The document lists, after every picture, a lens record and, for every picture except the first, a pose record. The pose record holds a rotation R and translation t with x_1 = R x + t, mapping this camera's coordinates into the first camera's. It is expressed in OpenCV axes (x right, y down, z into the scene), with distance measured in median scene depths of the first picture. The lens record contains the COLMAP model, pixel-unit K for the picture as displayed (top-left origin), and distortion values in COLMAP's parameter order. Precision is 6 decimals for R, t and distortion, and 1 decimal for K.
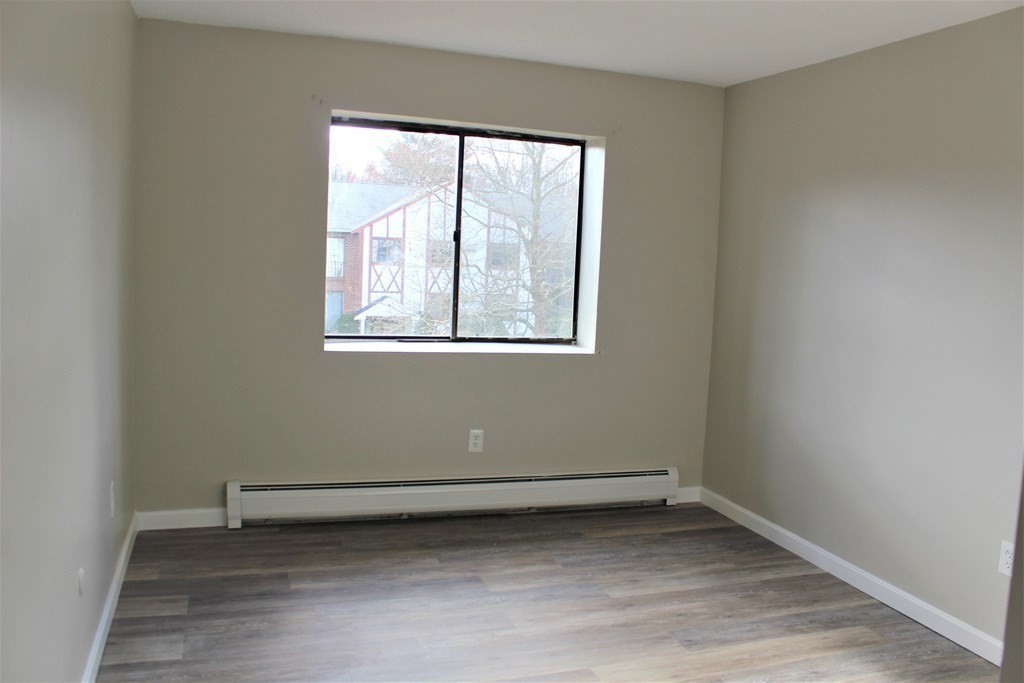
lens RADIAL K [[852.8, 0, 512.0], [0, 852.8, 341.5], [0, 0, 1]] dist [-0.152181, 0.129961]
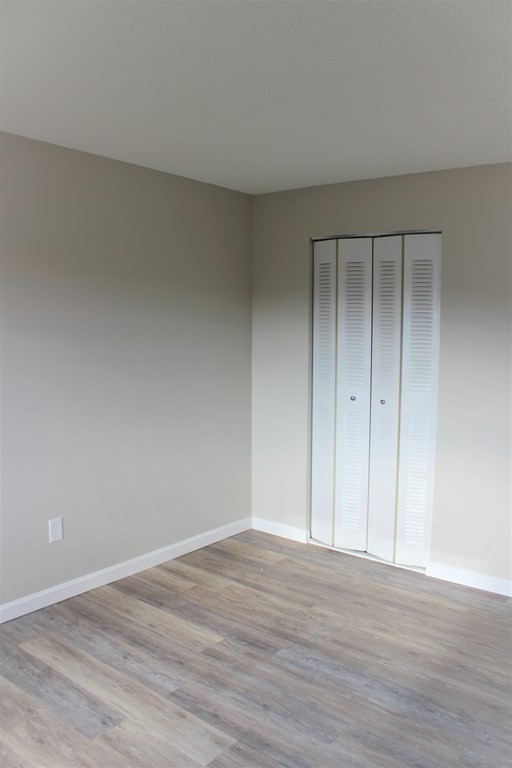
lens RADIAL K [[639.6, 0, 257.1], [0, 639.6, 371.3], [0, 0, 1]] dist [-0.152181, 0.129961]
pose [[-0.546364, -0.114259, 0.829718, -0.370882], [0.044502, 0.985291, 0.164987, -0.138519], [-0.836365, 0.127067, -0.533243, 0.984016]]
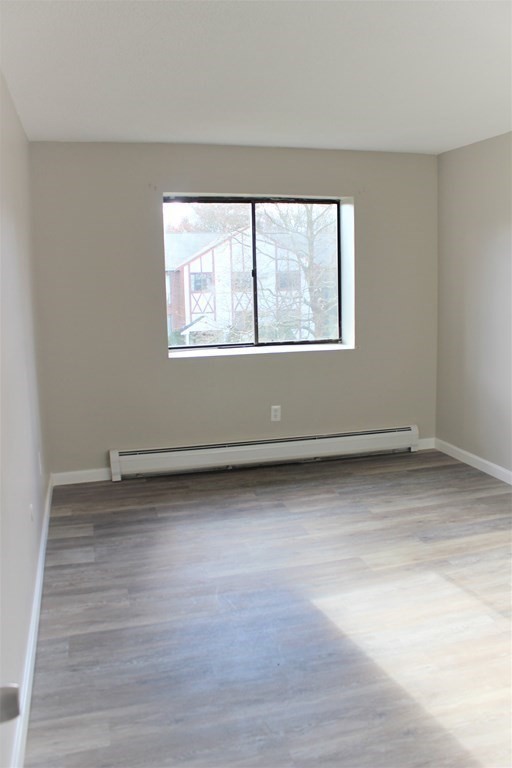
lens RADIAL K [[631.4, 0, 271.1], [0, 631.4, 385.3], [0, 0, 1]] dist [-0.094824, -0.000131]
pose [[0.997238, -0.057358, -0.047182, 0.004106], [0.060271, 0.996202, 0.062845, 0.000647], [0.043398, -0.065515, 0.996907, -0.088588]]
